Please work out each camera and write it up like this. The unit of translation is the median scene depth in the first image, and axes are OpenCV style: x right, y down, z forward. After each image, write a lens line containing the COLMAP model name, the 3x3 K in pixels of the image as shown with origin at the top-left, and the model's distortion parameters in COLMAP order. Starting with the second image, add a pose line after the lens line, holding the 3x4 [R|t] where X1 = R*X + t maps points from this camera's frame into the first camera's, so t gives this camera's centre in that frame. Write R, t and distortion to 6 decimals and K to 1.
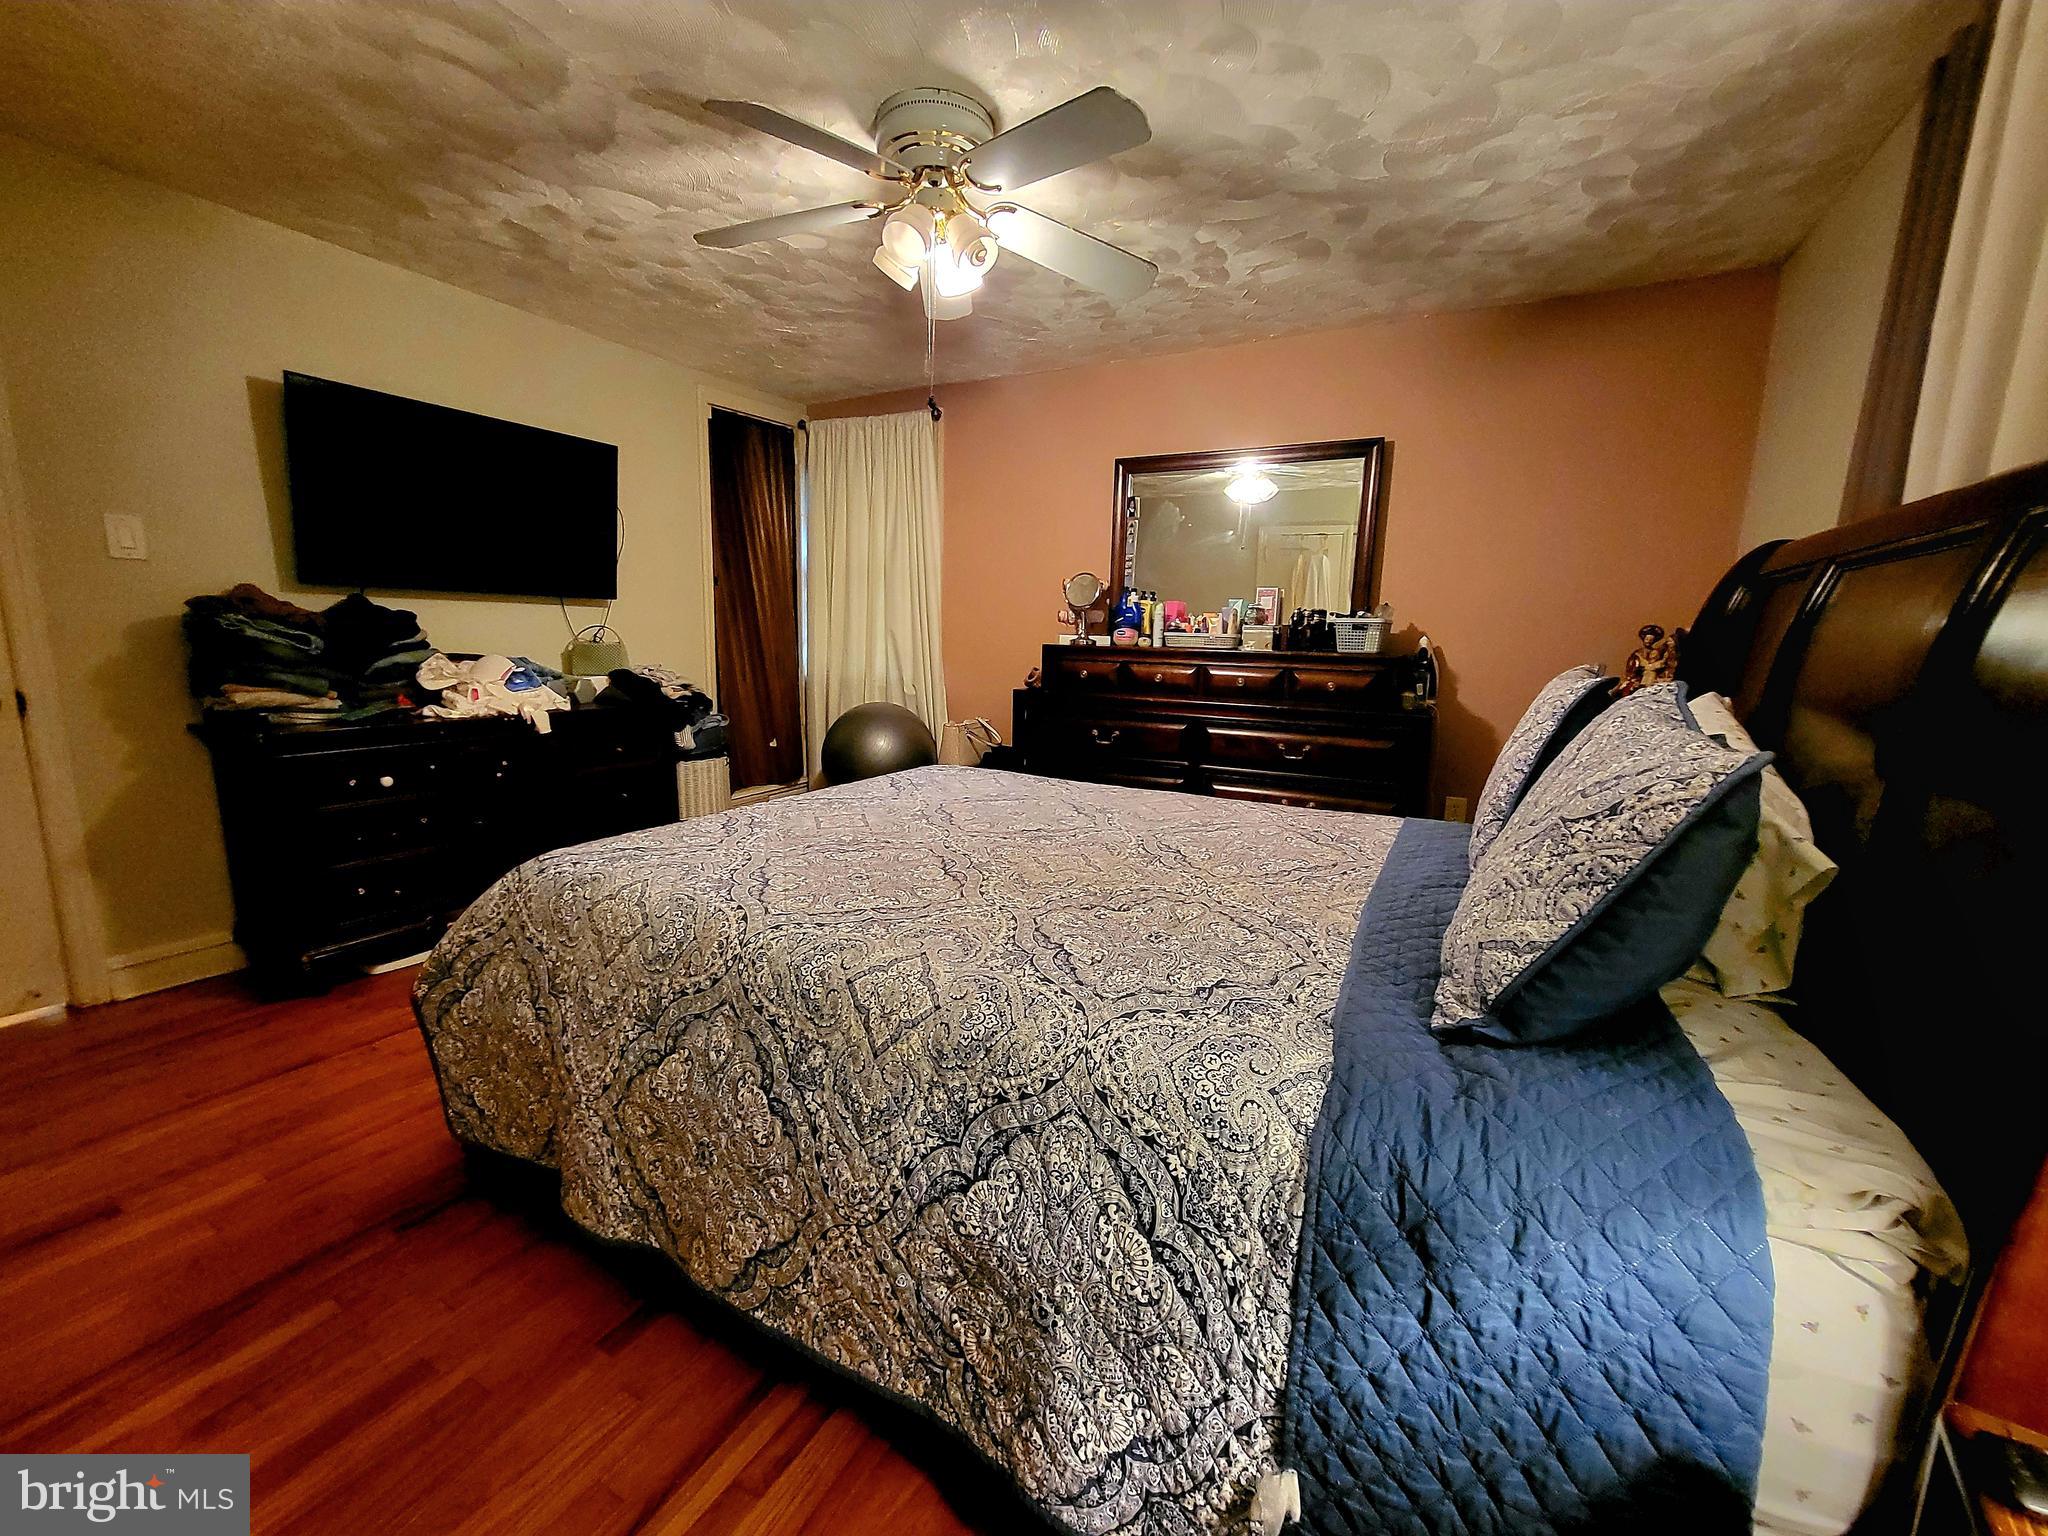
lens RADIAL K [[848.1, 0, 1021.0], [0, 848.1, 766.6], [0, 0, 1]] dist [-0.005480, -0.000357]
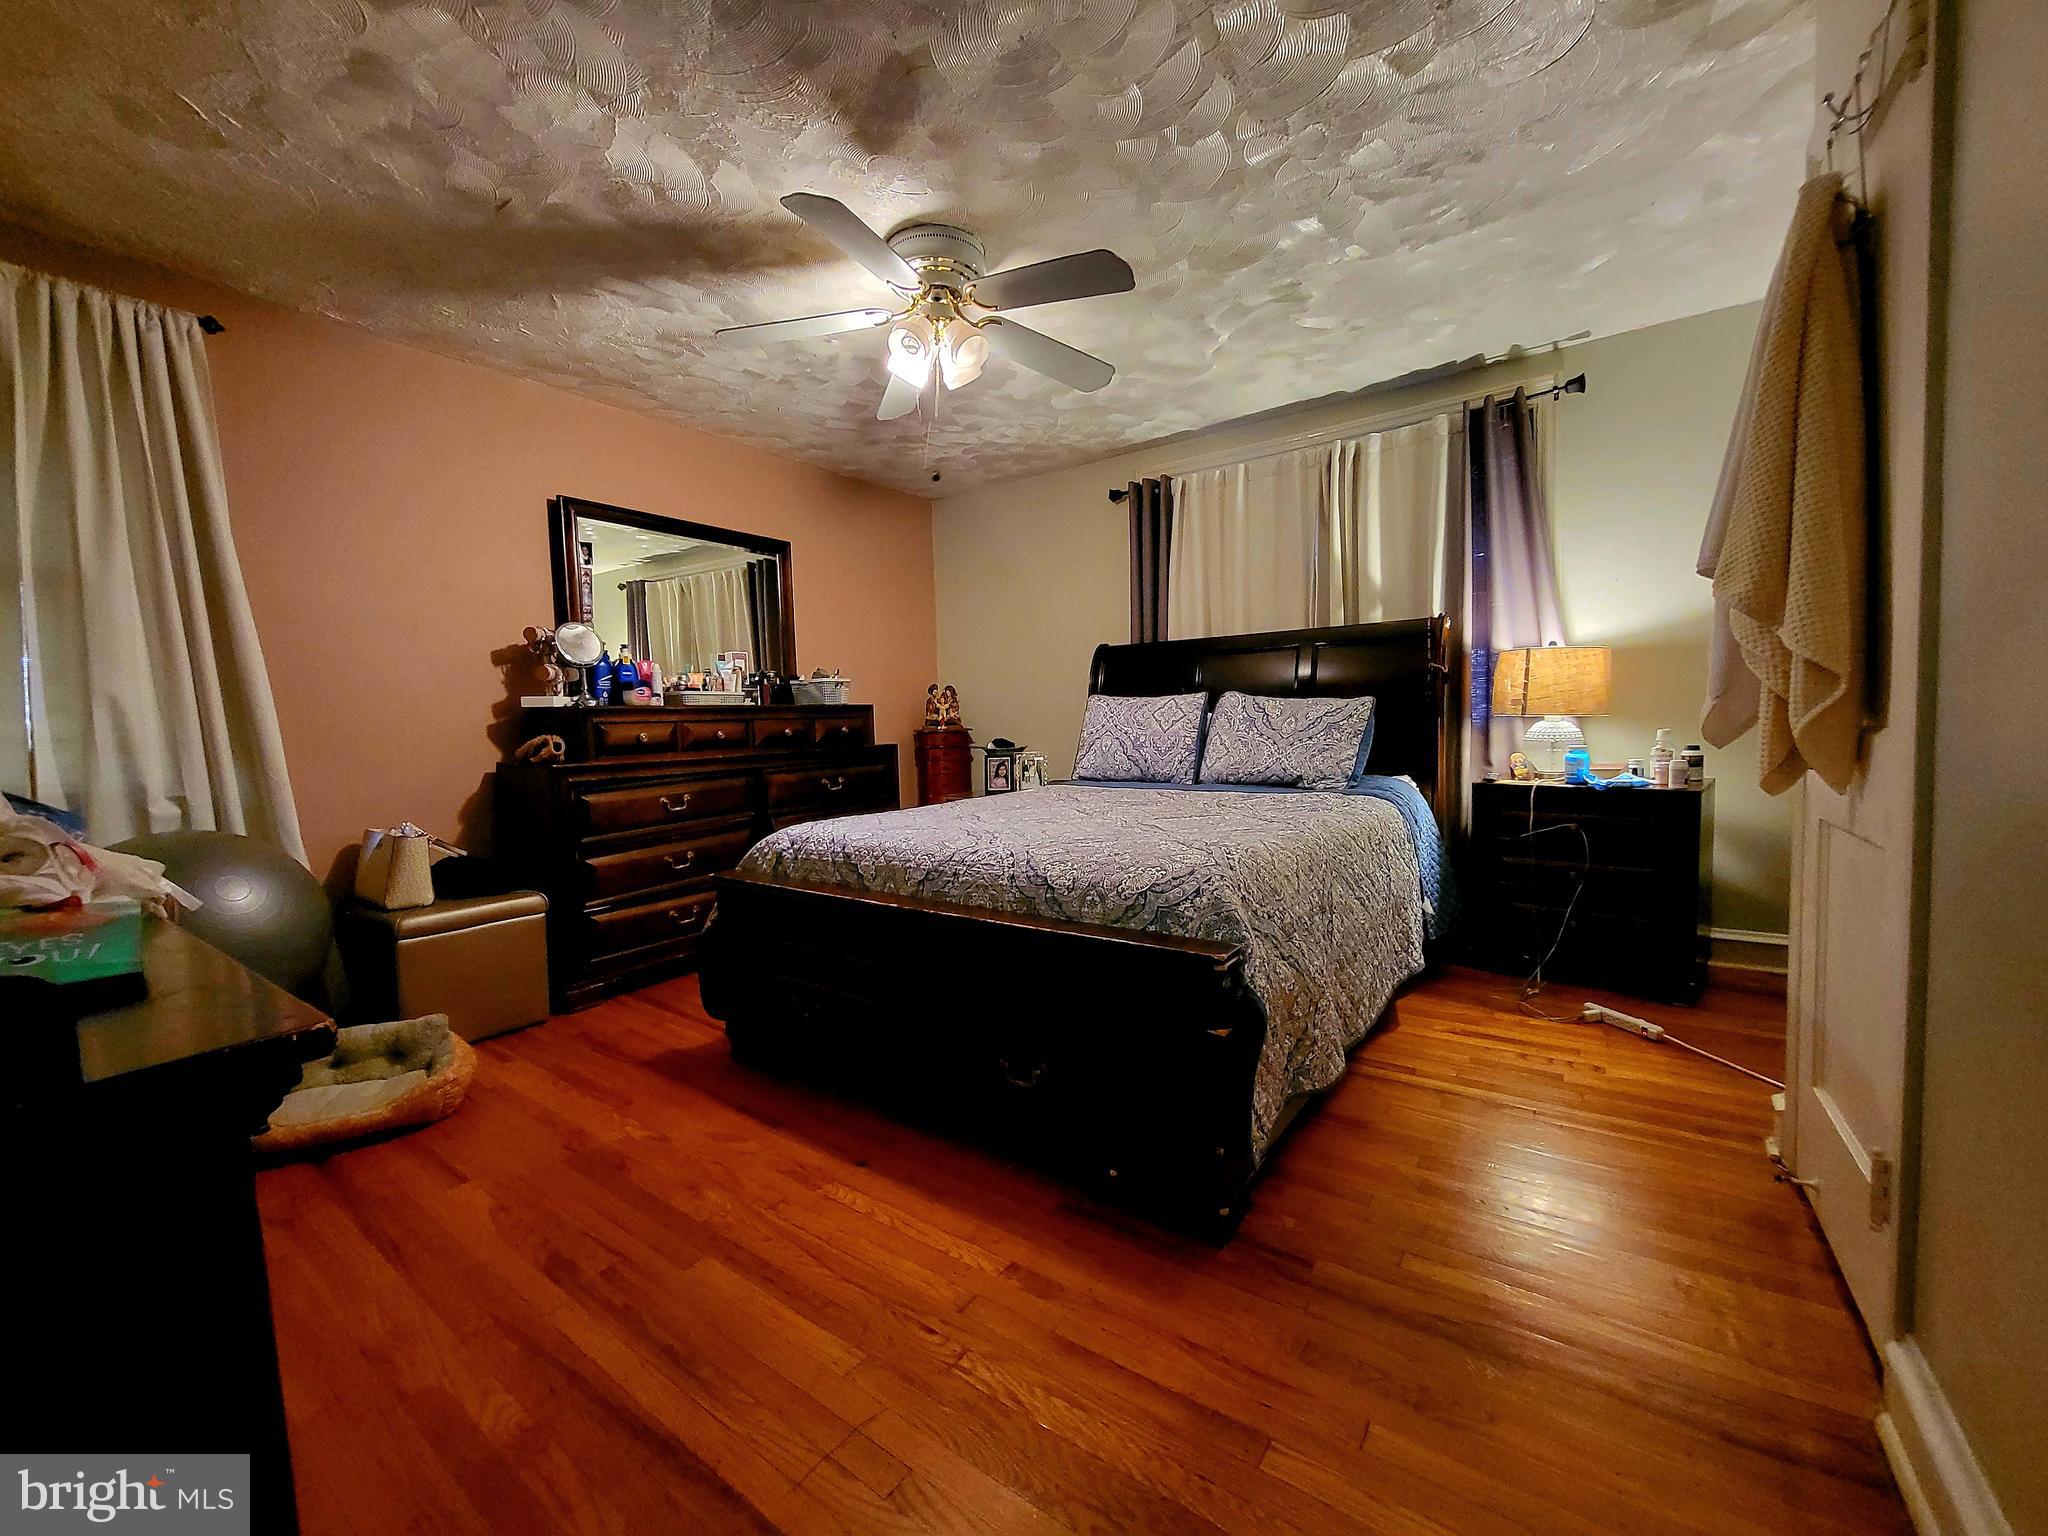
lens RADIAL K [[848.1, 0, 1021.0], [0, 848.1, 766.6], [0, 0, 1]] dist [-0.005480, -0.000357]
pose [[0.077598, -0.084173, 0.993425, -1.169508], [0.175008, 0.982108, 0.069544, -0.103383], [-0.981504, 0.168461, 0.090941, 0.786155]]
